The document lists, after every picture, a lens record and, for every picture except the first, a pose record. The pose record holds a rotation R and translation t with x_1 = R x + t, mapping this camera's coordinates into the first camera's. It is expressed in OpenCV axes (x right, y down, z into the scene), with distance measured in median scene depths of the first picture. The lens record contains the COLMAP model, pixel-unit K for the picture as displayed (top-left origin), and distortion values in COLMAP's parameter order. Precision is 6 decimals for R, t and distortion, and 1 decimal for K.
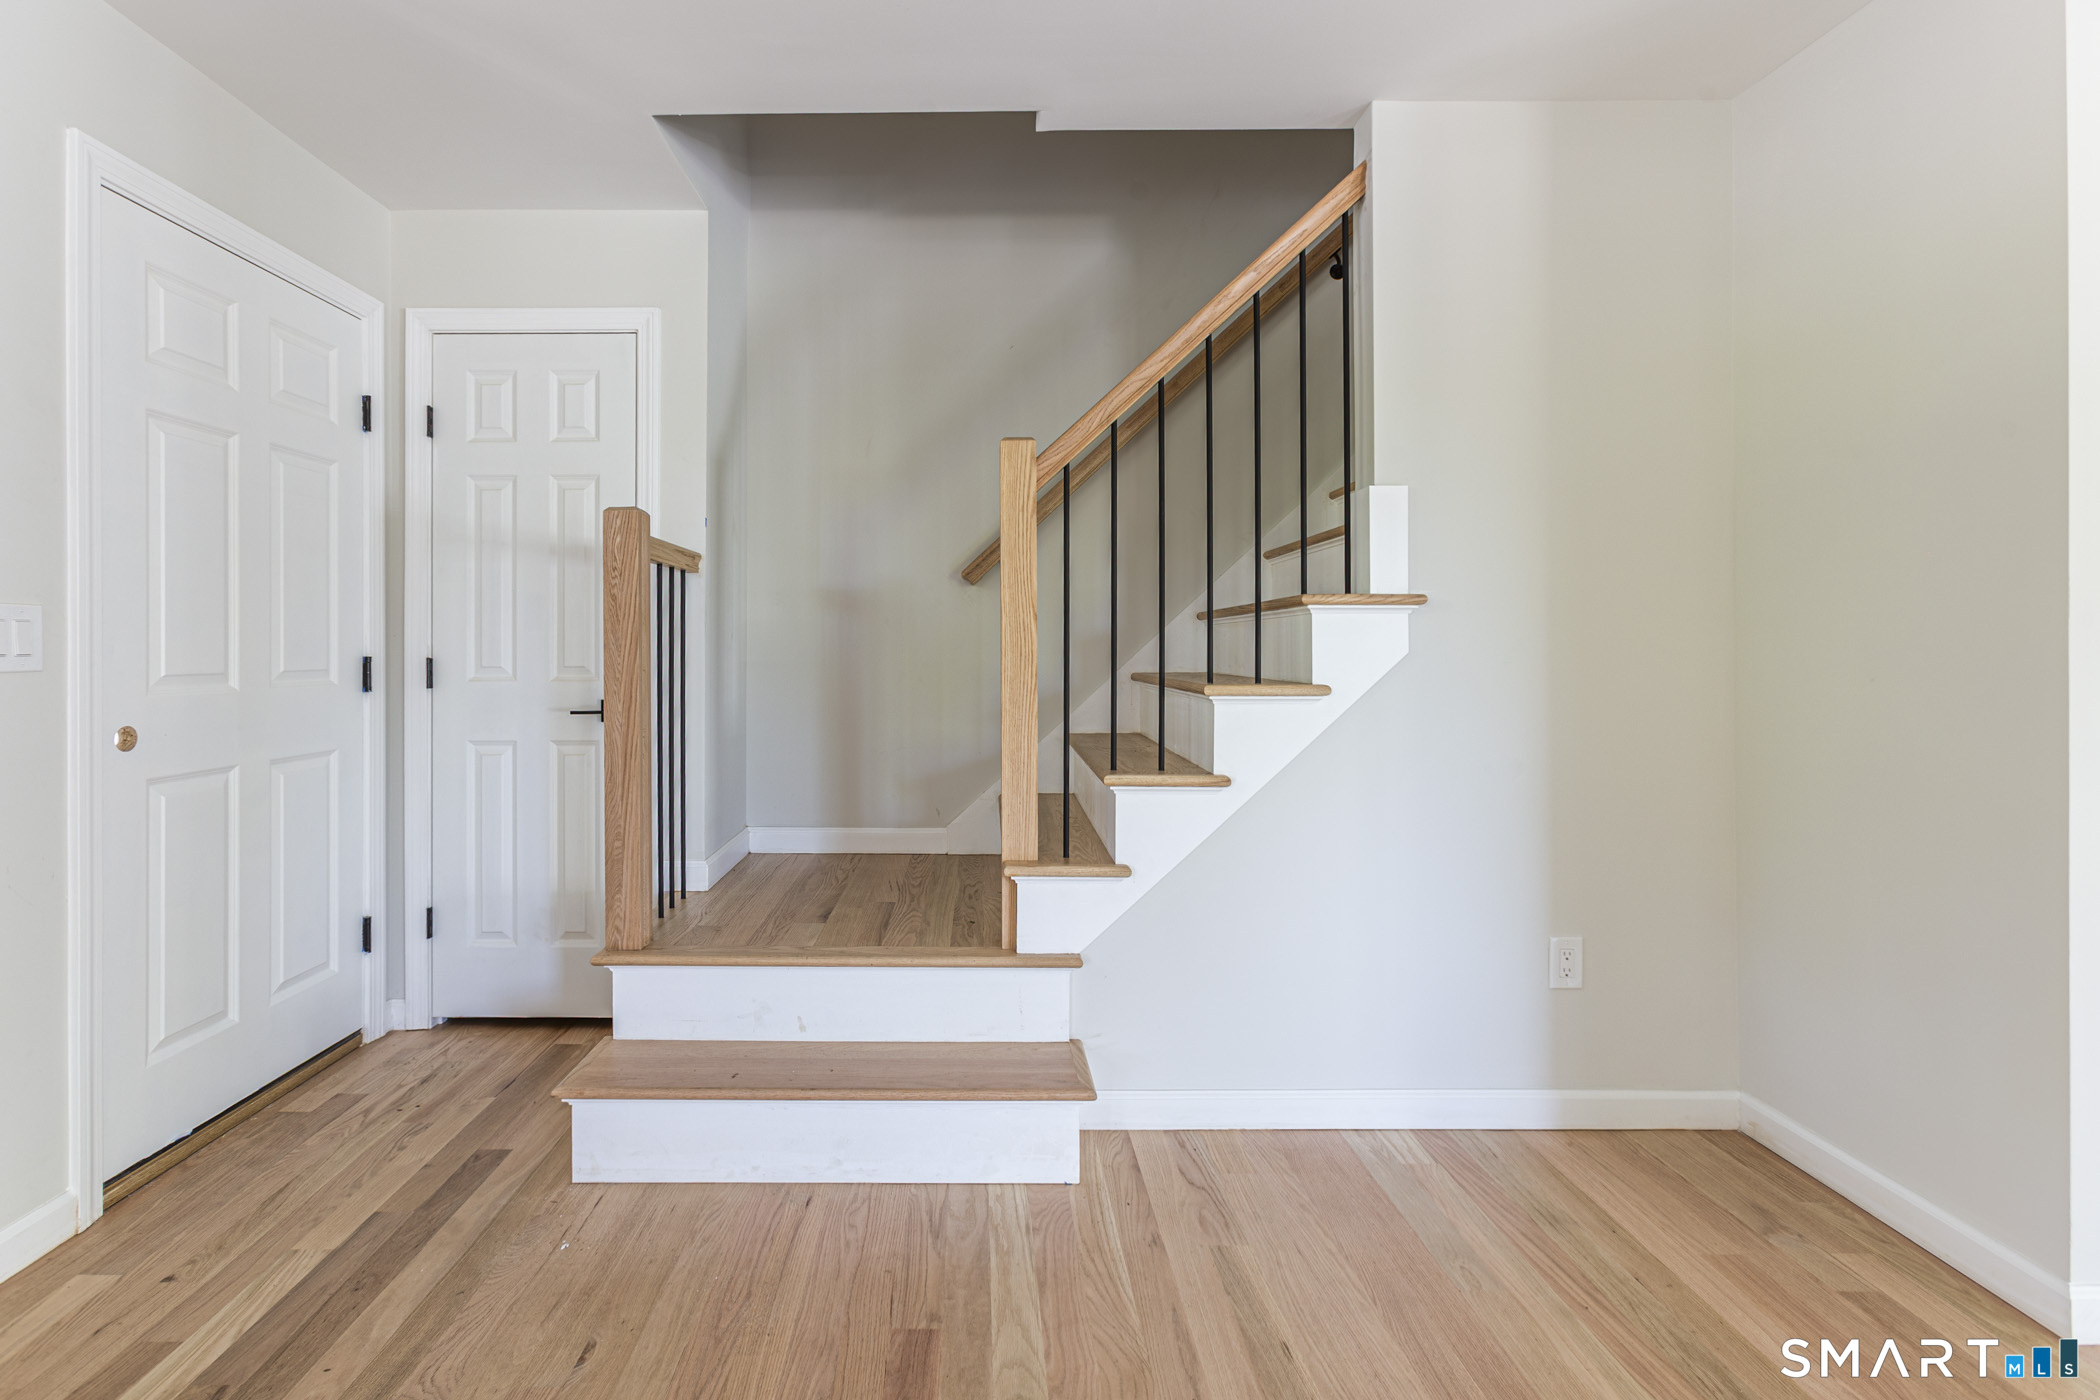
lens RADIAL K [[1003.9, 0, 999.3], [0, 1003.9, 636.9], [0, 0, 1]] dist [-0.008505, 0.009163]
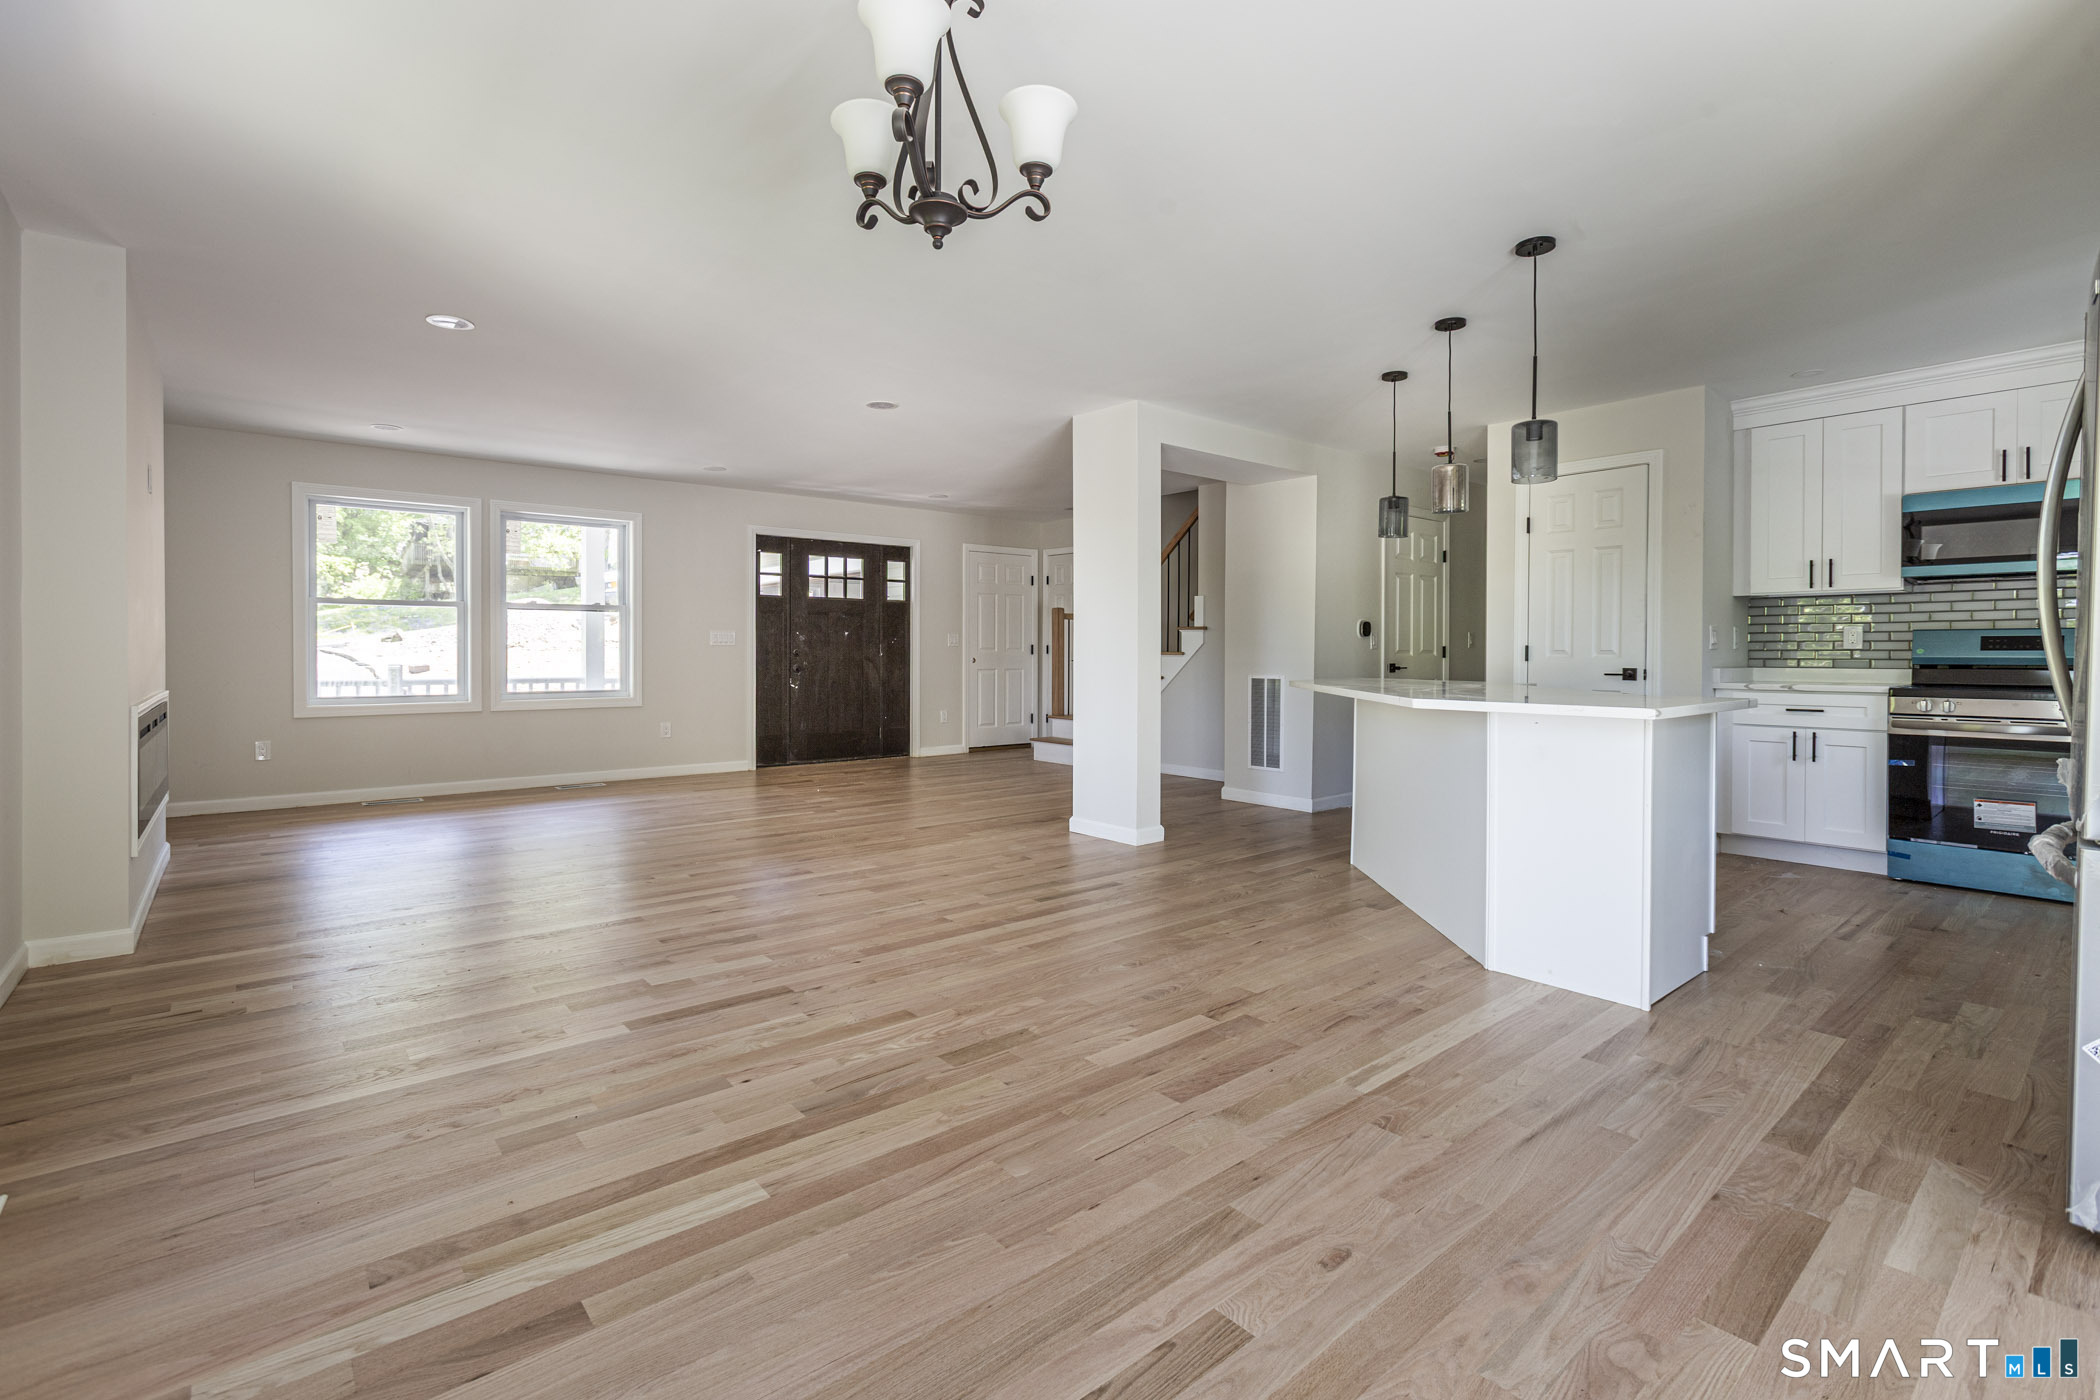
lens RADIAL K [[965.3, 0, 996.0], [0, 965.3, 646.4], [0, 0, 1]] dist [-0.008017, 0.009665]
pose [[0.605531, 0.002241, -0.795819, 2.651400], [-0.000393, 0.999997, 0.002517, 0.017474], [0.795822, -0.001212, 0.605530, -1.601203]]
